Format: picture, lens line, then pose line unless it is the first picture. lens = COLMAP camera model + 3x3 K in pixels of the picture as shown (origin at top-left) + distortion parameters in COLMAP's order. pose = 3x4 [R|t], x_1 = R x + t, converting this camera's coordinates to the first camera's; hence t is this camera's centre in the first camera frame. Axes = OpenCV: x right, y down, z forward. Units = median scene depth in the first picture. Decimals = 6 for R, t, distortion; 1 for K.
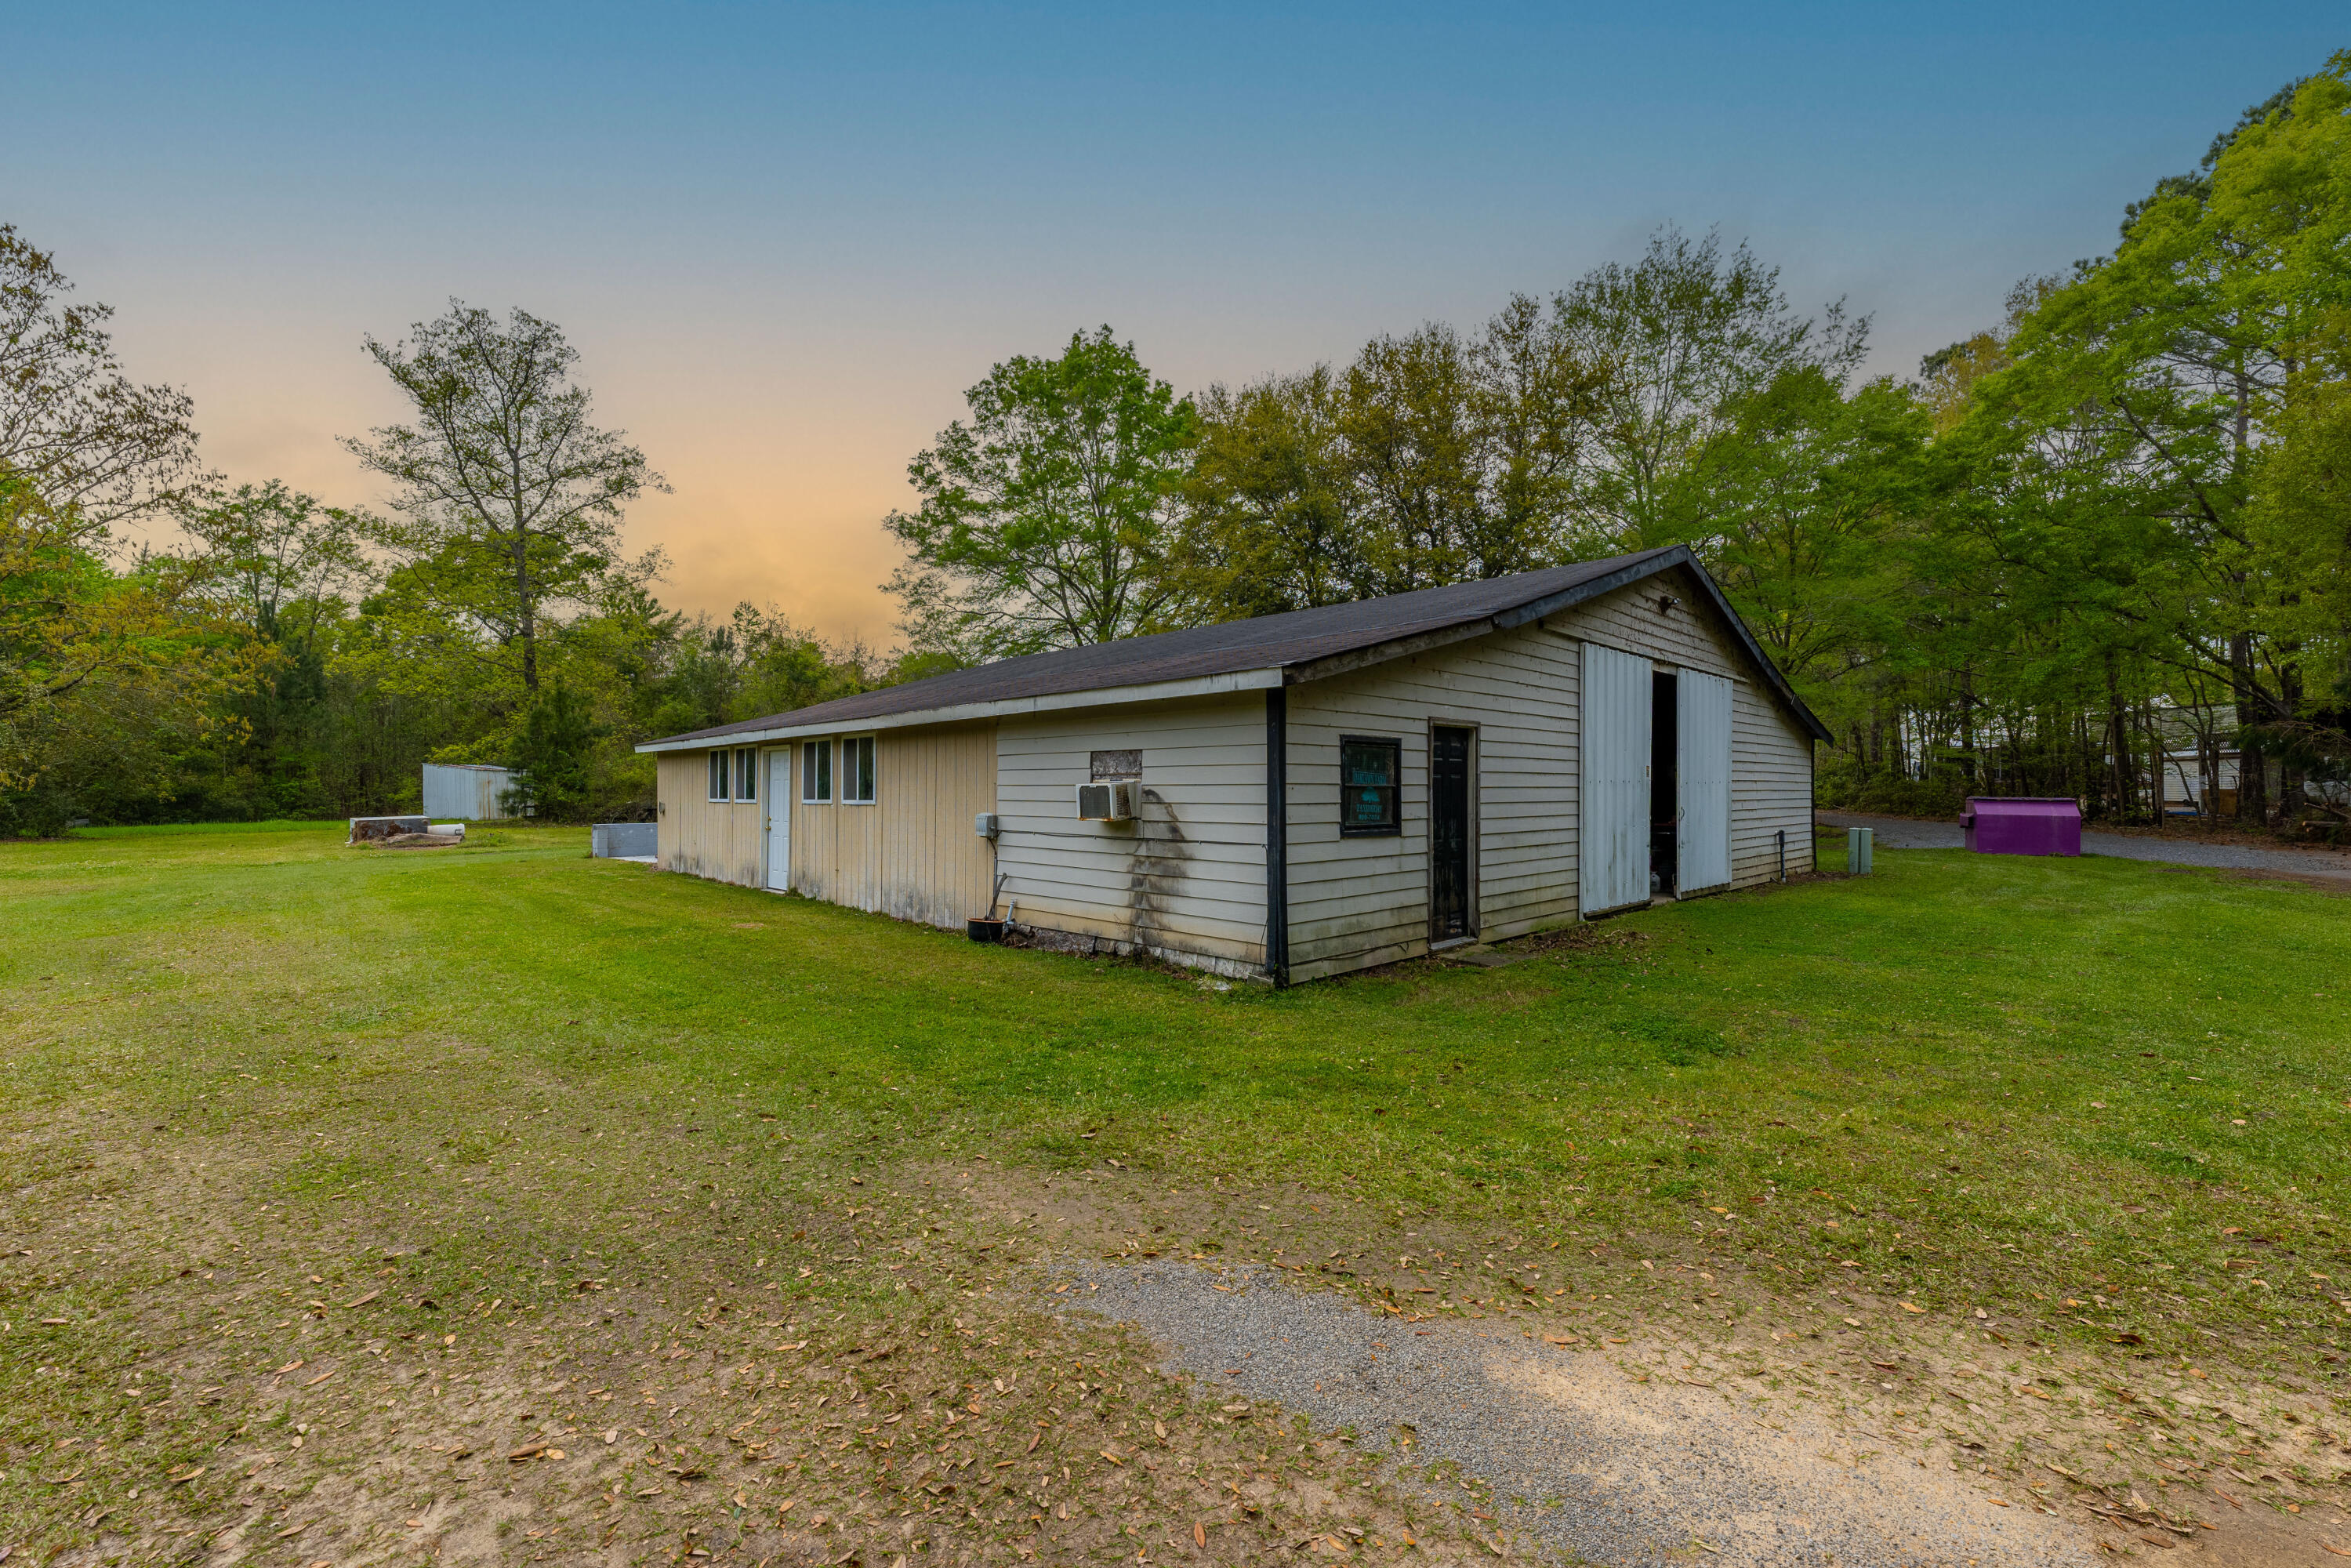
lens RADIAL K [[948.5, 0, 1165.6], [0, 948.5, 782.9], [0, 0, 1]] dist [-0.000401, -0.000093]
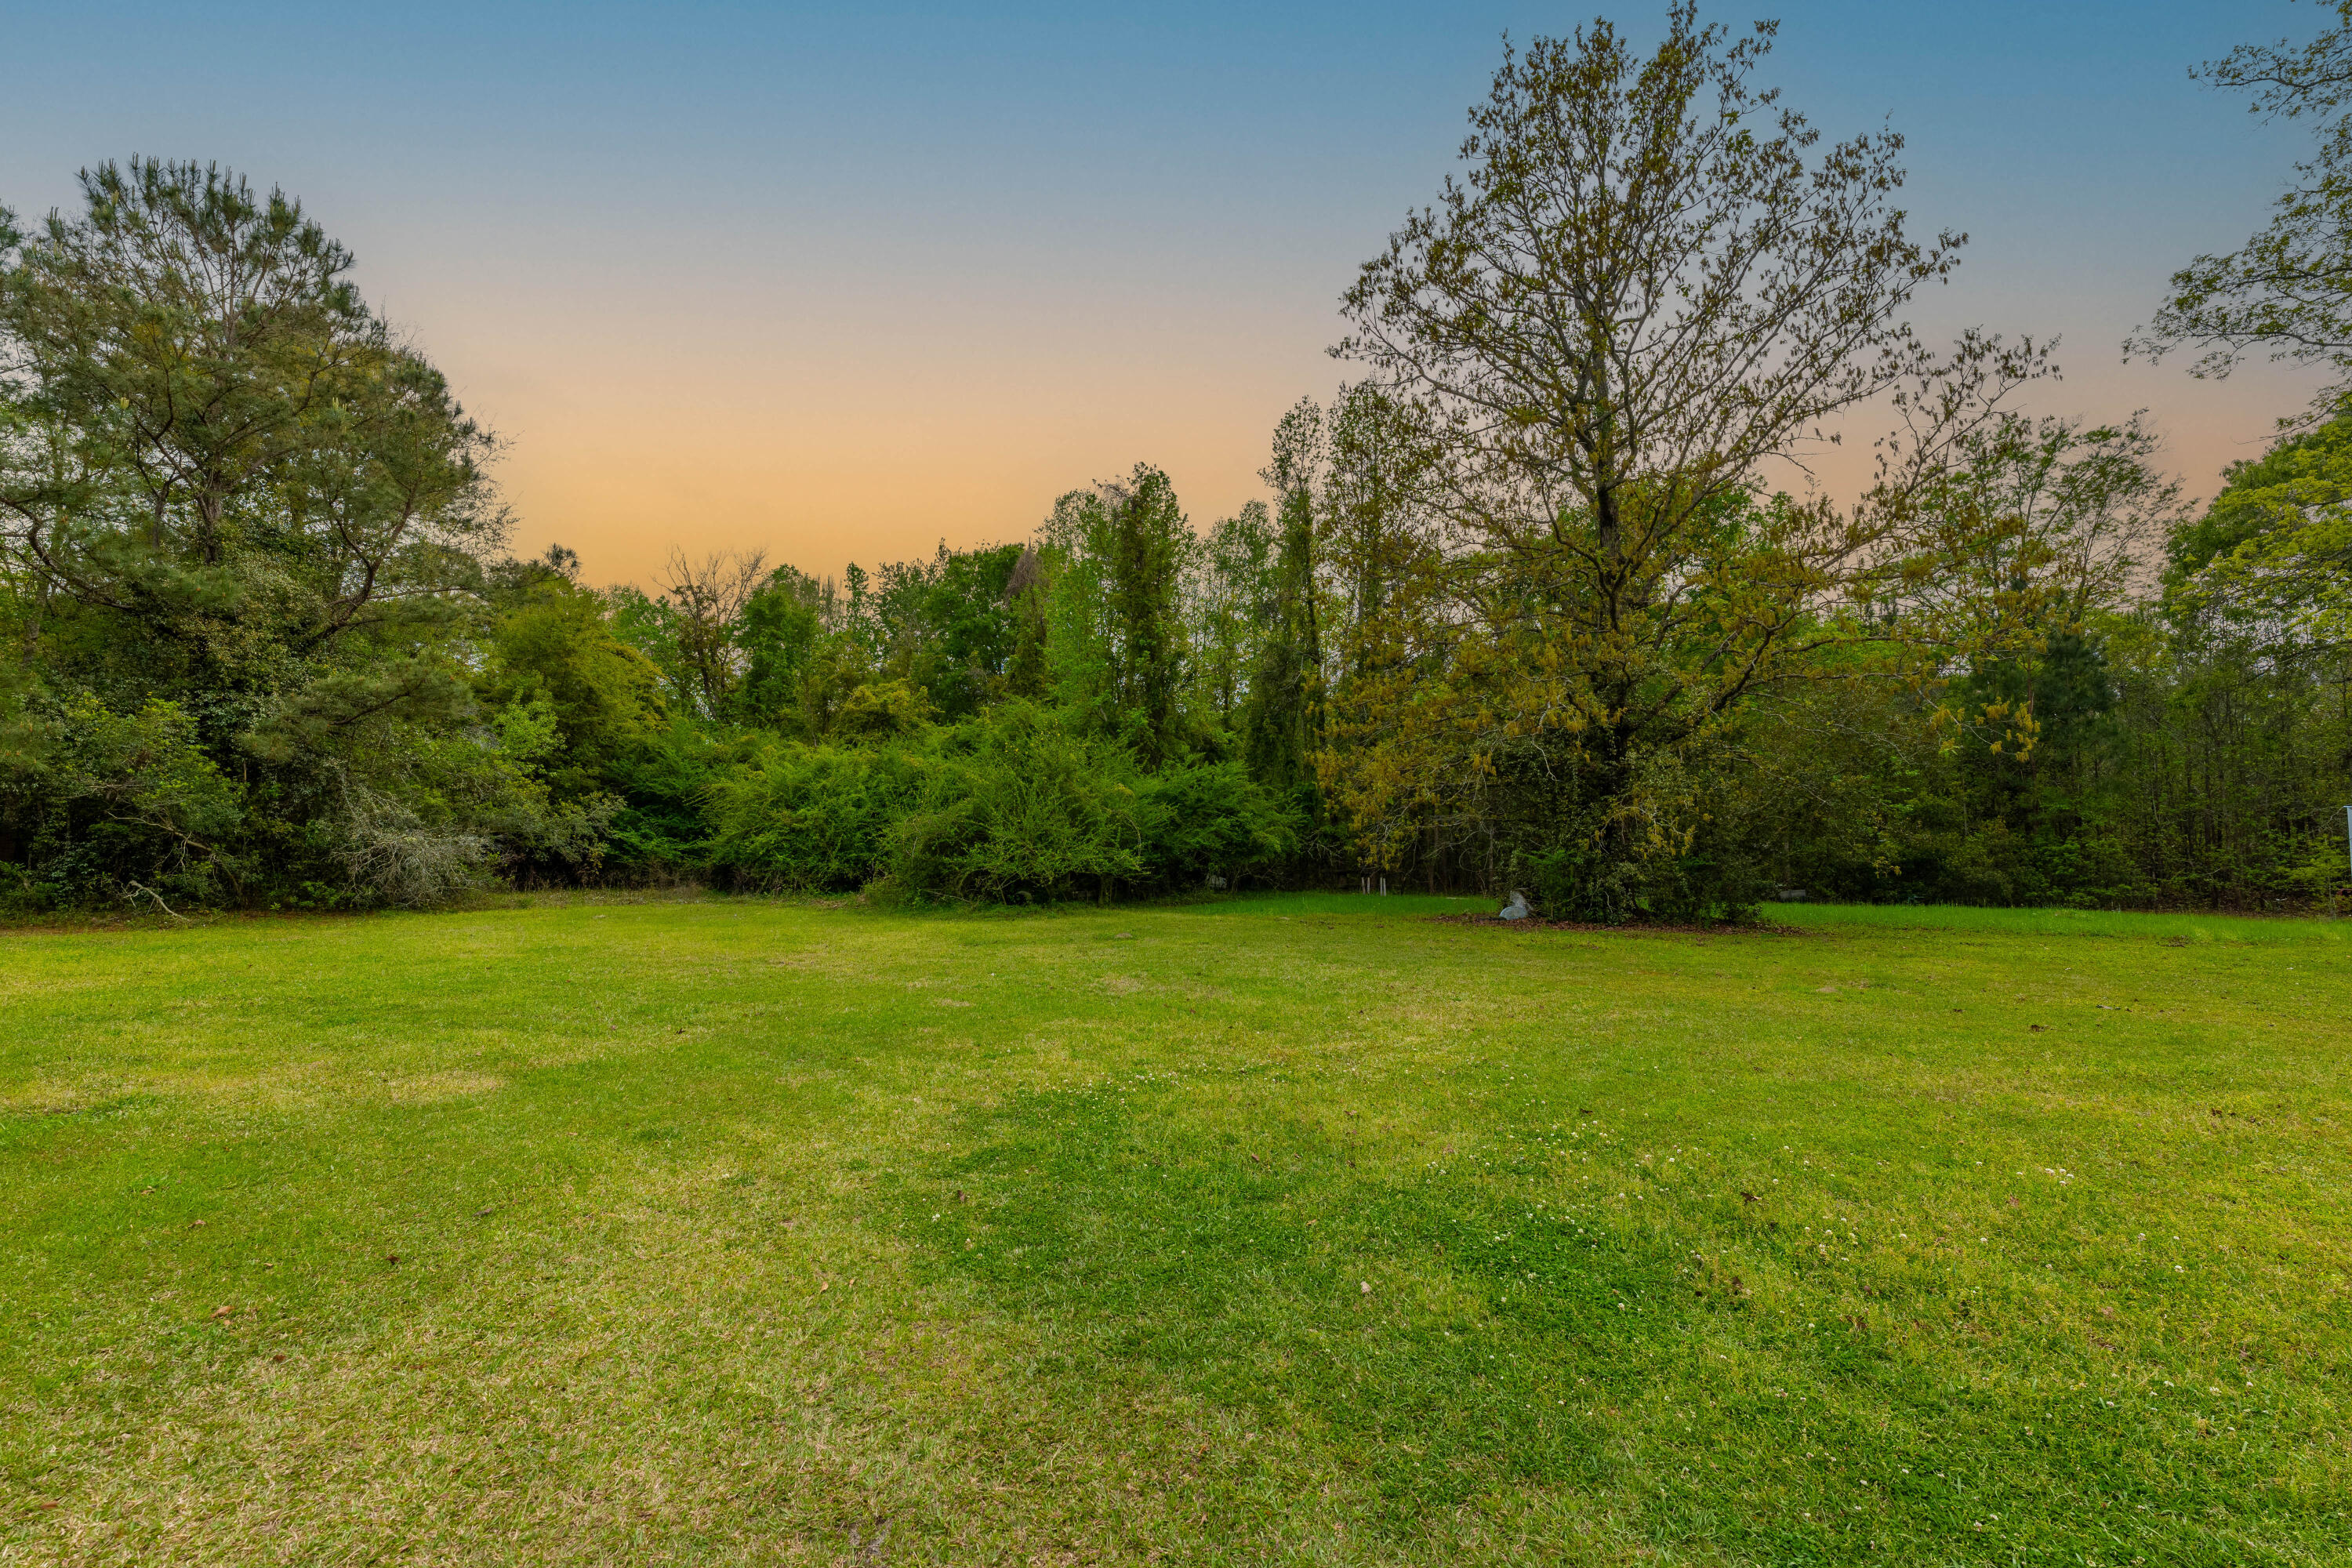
lens RADIAL K [[948.9, 0, 1180.3], [0, 948.9, 795.3], [0, 0, 1]] dist [-0.000401, -0.000093]
pose [[0.108974, -0.047191, -0.992924, -0.558560], [-0.005476, 0.998829, -0.048072, 0.001096], [0.994029, 0.010676, 0.108588, 0.541128]]
